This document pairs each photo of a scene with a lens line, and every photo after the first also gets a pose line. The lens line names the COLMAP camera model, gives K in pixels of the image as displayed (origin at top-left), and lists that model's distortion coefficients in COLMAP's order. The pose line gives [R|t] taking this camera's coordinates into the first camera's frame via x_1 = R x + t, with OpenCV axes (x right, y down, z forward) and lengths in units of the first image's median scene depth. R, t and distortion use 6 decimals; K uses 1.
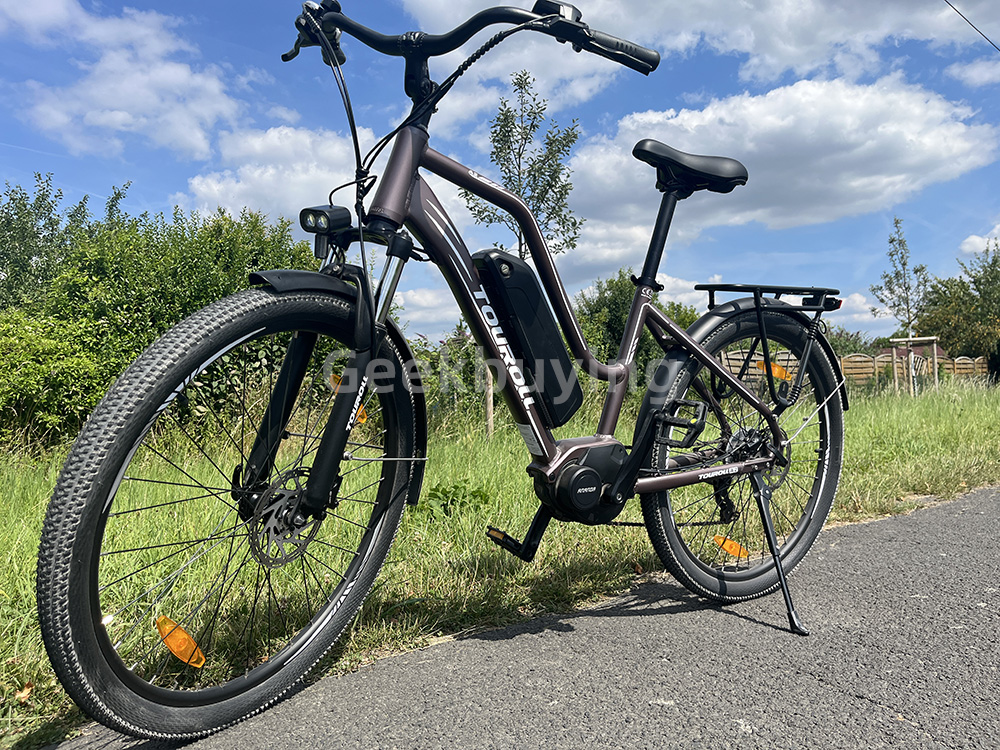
lens RADIAL K [[777.7, 0, 492.6], [0, 777.7, 376.4], [0, 0, 1]] dist [0.022651, -0.032149]
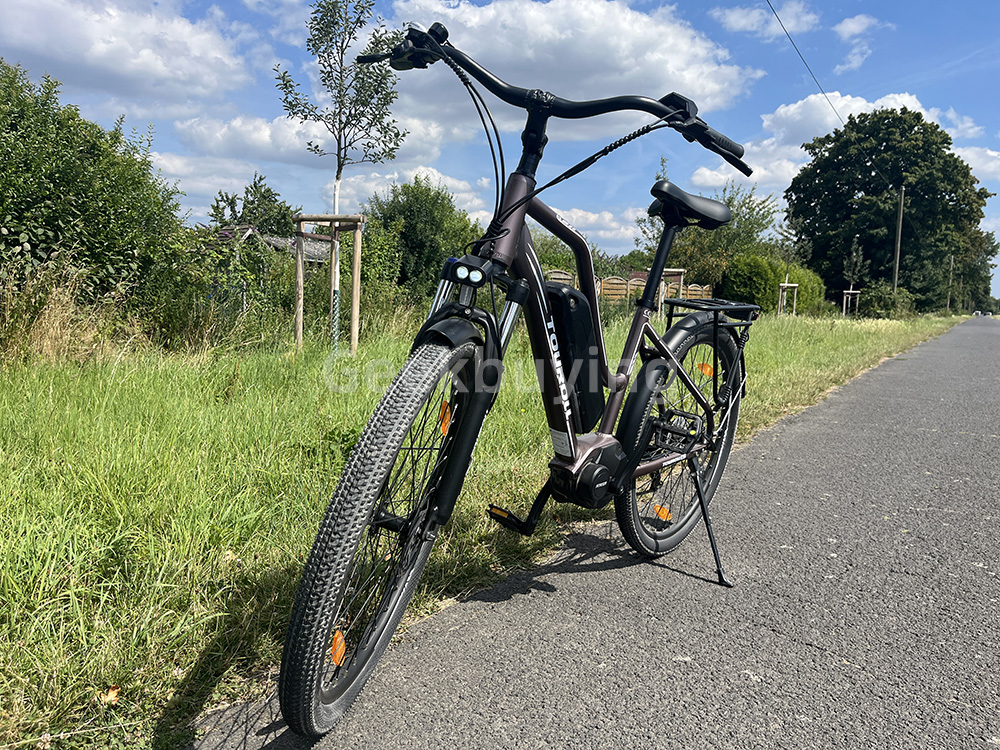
lens RADIAL K [[777.7, 0, 506.7], [0, 777.7, 397.0], [0, 0, 1]] dist [0.022651, -0.032149]
pose [[0.945676, 0.028678, 0.323842, -0.320866], [-0.080028, 0.985986, 0.146380, -0.118345], [-0.315106, -0.164344, 0.934719, -0.038621]]
